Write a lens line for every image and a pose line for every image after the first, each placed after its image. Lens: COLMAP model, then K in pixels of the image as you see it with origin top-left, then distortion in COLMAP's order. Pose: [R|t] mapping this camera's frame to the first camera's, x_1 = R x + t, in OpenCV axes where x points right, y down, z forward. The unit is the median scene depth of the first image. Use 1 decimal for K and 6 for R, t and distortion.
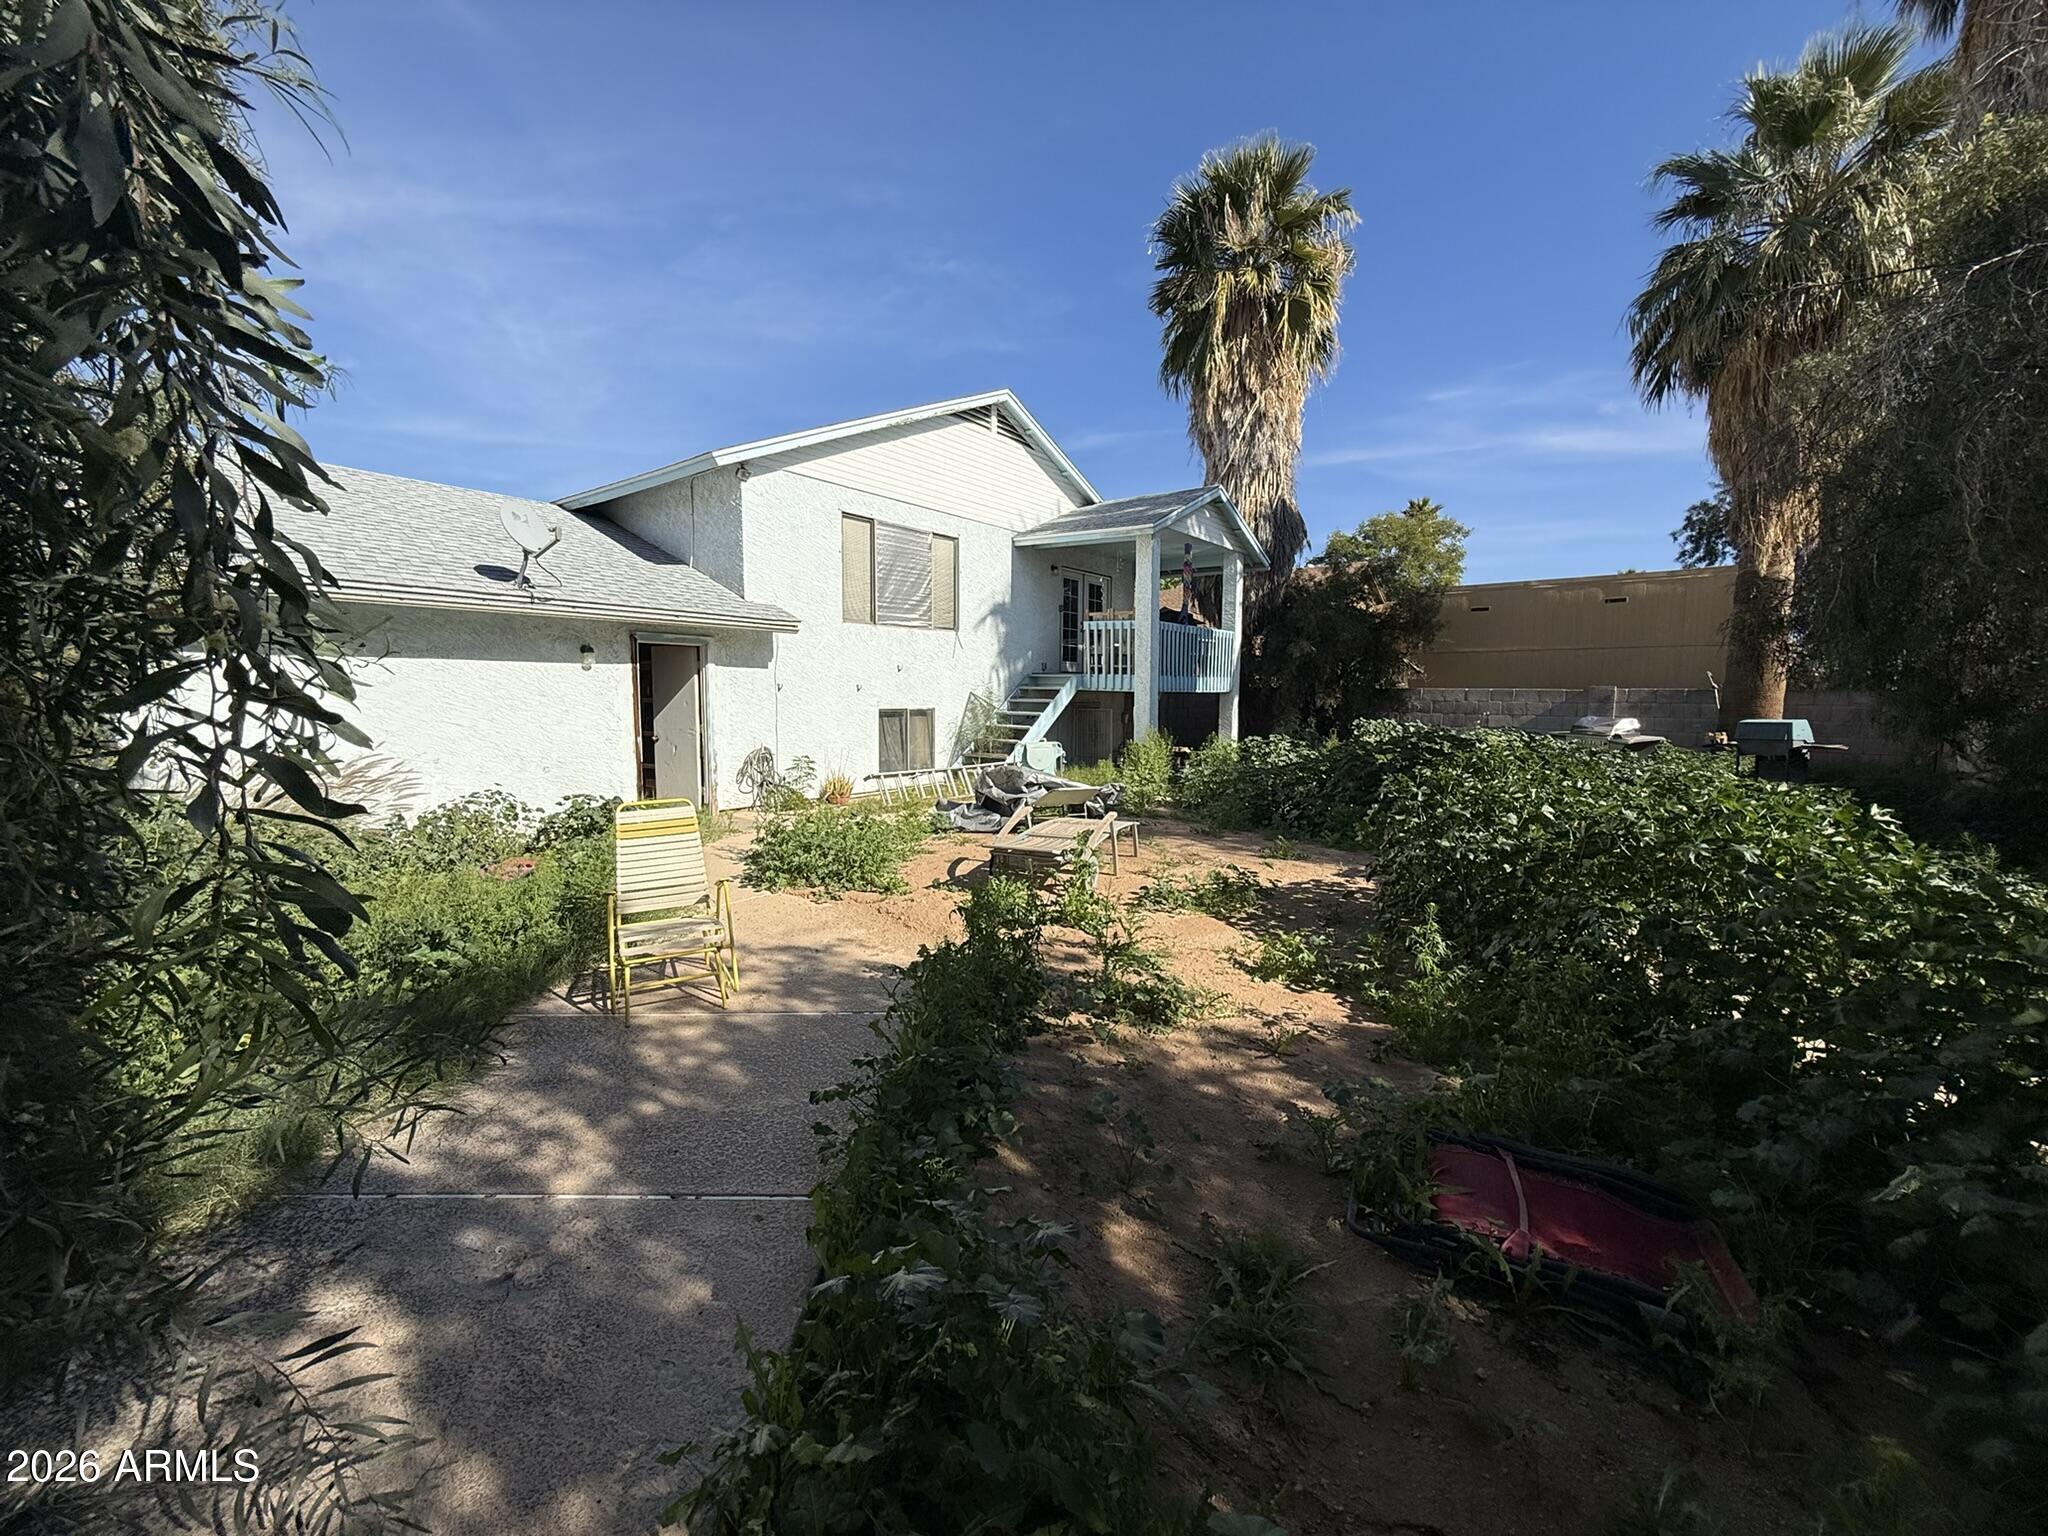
lens RADIAL K [[812.5, 0, 1024.0], [0, 812.5, 768.0], [0, 0, 1]] dist [0.000490, -0.000214]
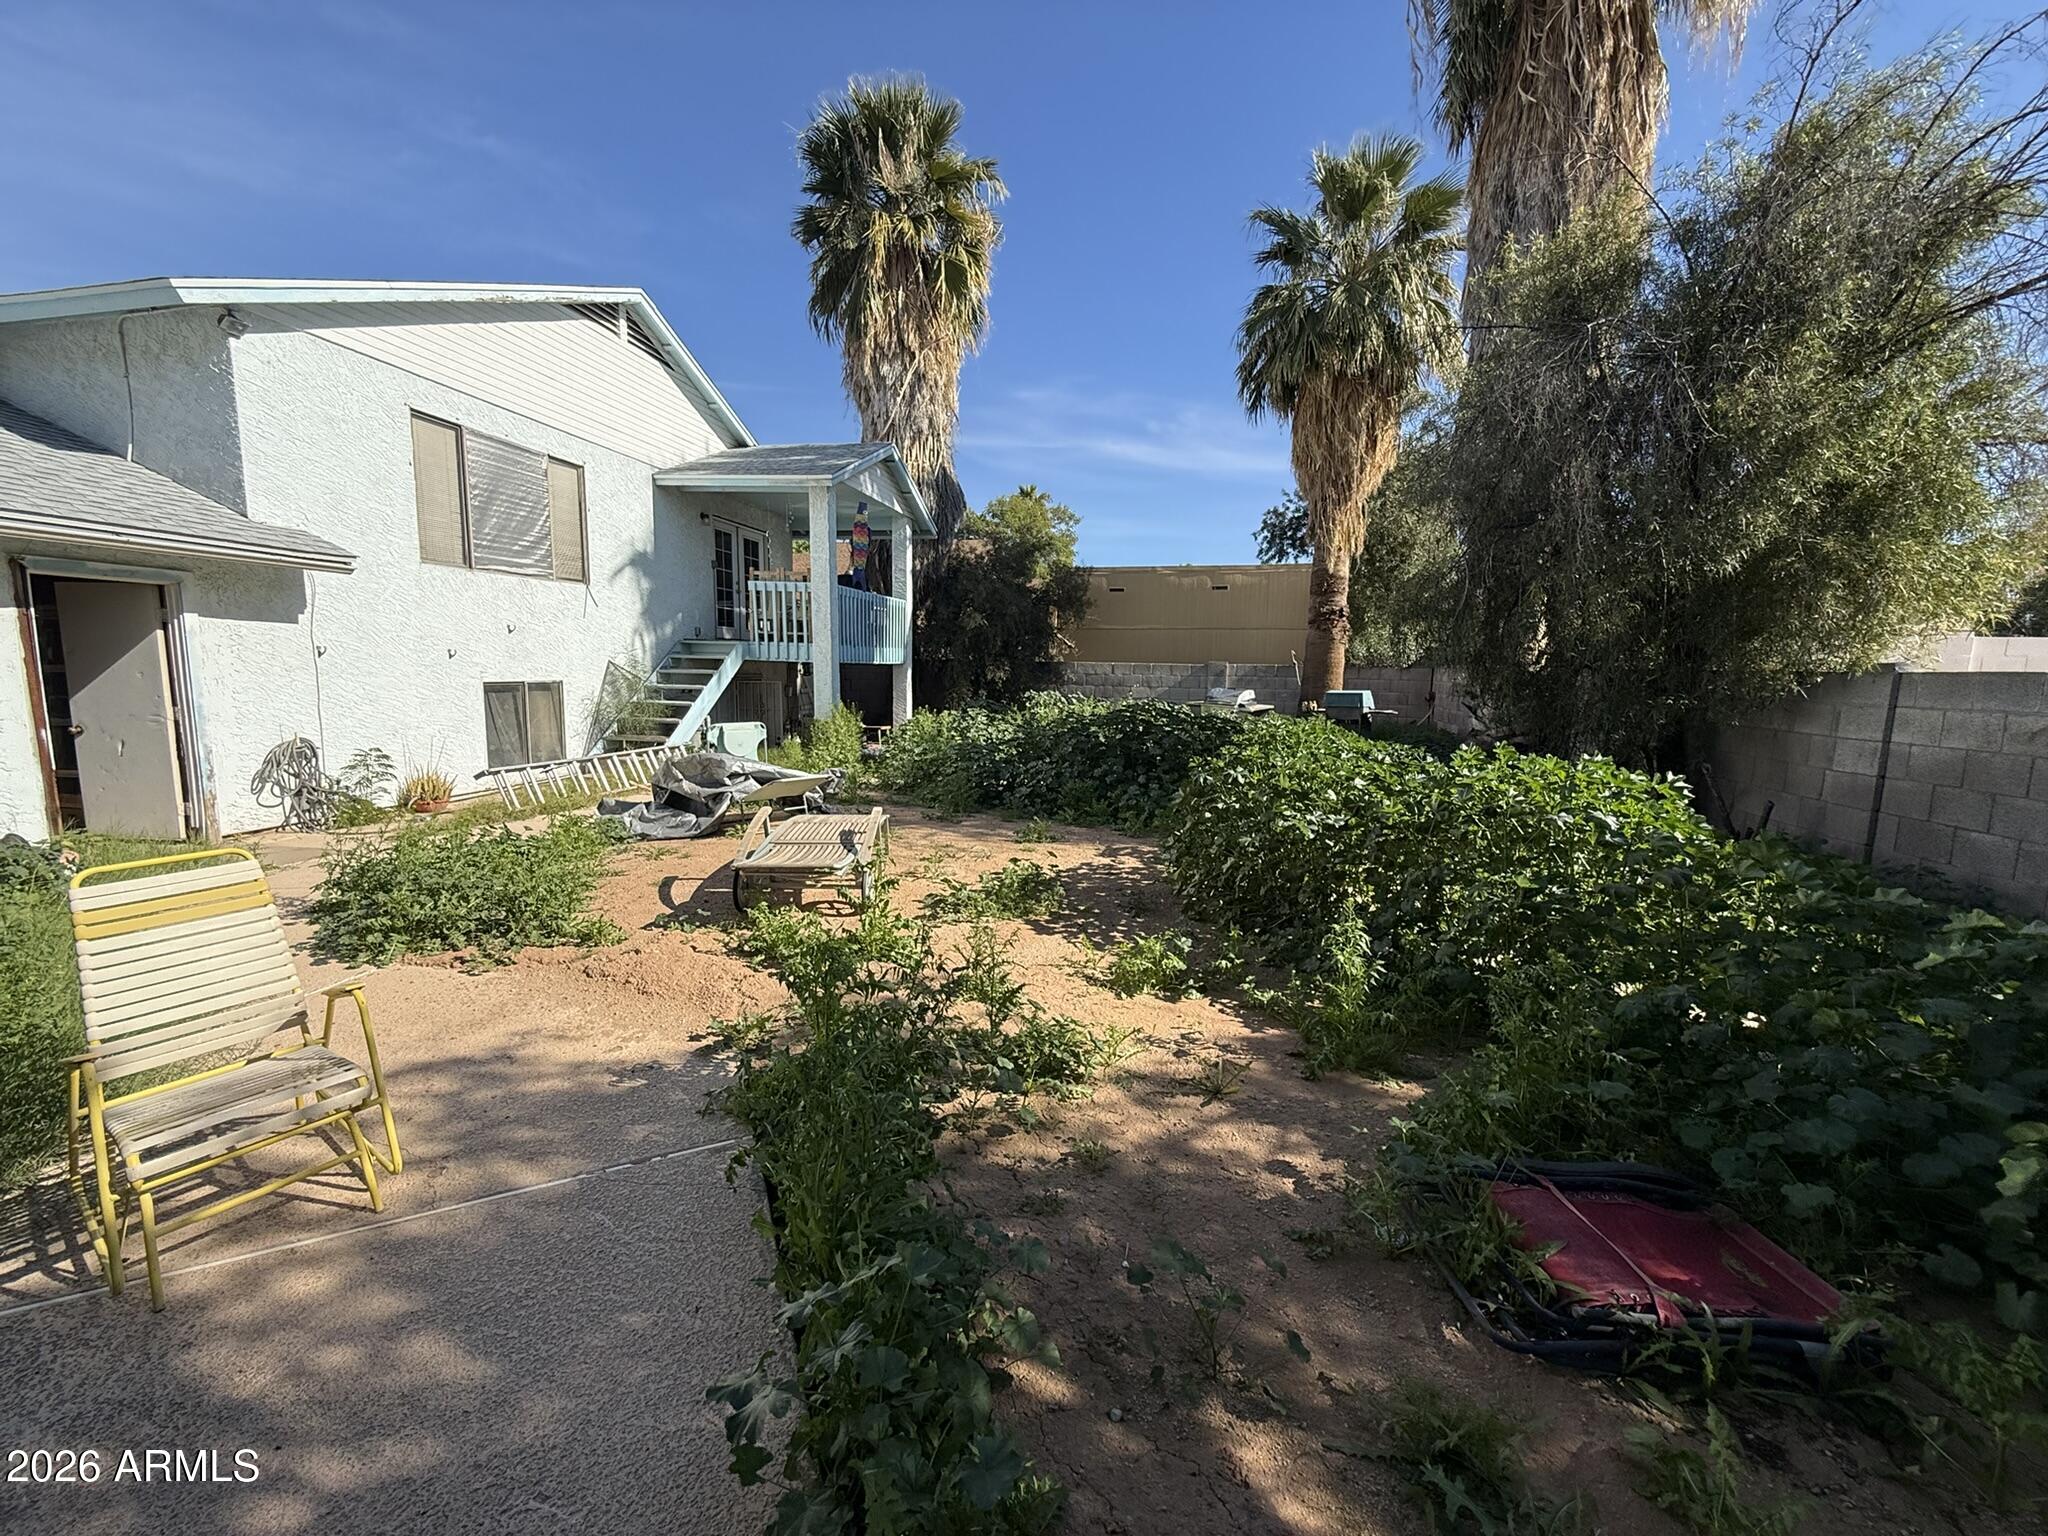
lens RADIAL K [[812.5, 0, 1024.0], [0, 812.5, 768.0], [0, 0, 1]] dist [0.000490, -0.000214]
pose [[0.895600, -0.047274, 0.442341, -0.061544], [0.031418, 0.998576, 0.043108, -0.008782], [-0.443749, -0.024710, 0.895810, 0.089900]]
